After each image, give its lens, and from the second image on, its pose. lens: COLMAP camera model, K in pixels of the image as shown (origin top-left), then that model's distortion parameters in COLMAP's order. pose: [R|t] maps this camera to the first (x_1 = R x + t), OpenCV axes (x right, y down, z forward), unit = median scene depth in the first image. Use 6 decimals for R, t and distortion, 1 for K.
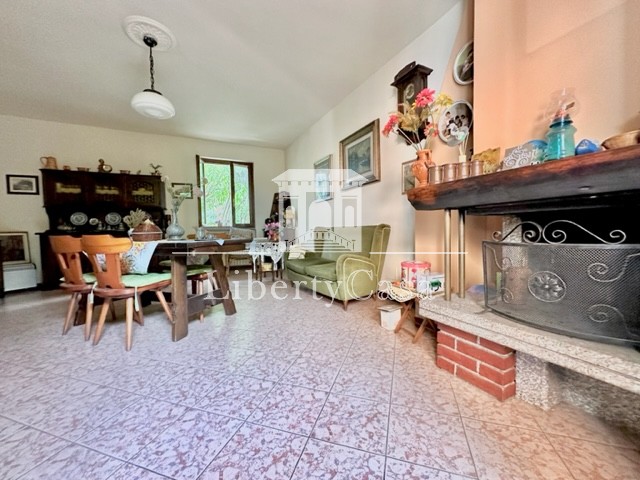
lens RADIAL K [[259.0, 0, 322.8], [0, 259.0, 240.0], [0, 0, 1]] dist [-0.001583, -0.000502]
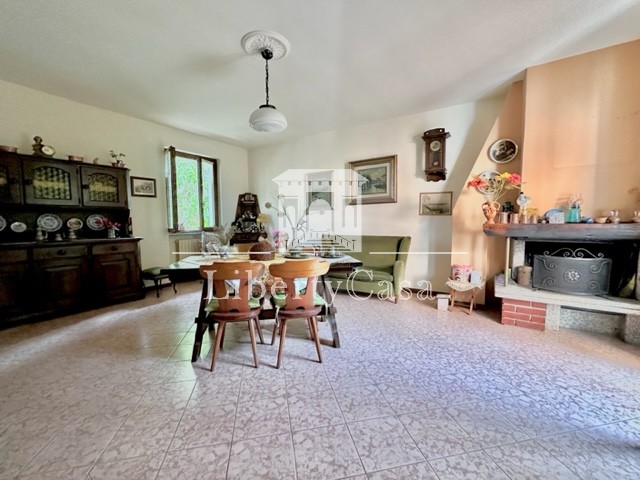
lens RADIAL K [[259.0, 0, 335.5], [0, 259.0, 241.7], [0, 0, 1]] dist [-0.001583, -0.000502]
pose [[0.866964, -0.018726, 0.498019, -0.674014], [0.004936, 0.999567, 0.028992, -0.065493], [-0.498347, -0.022677, 0.866681, 0.011732]]
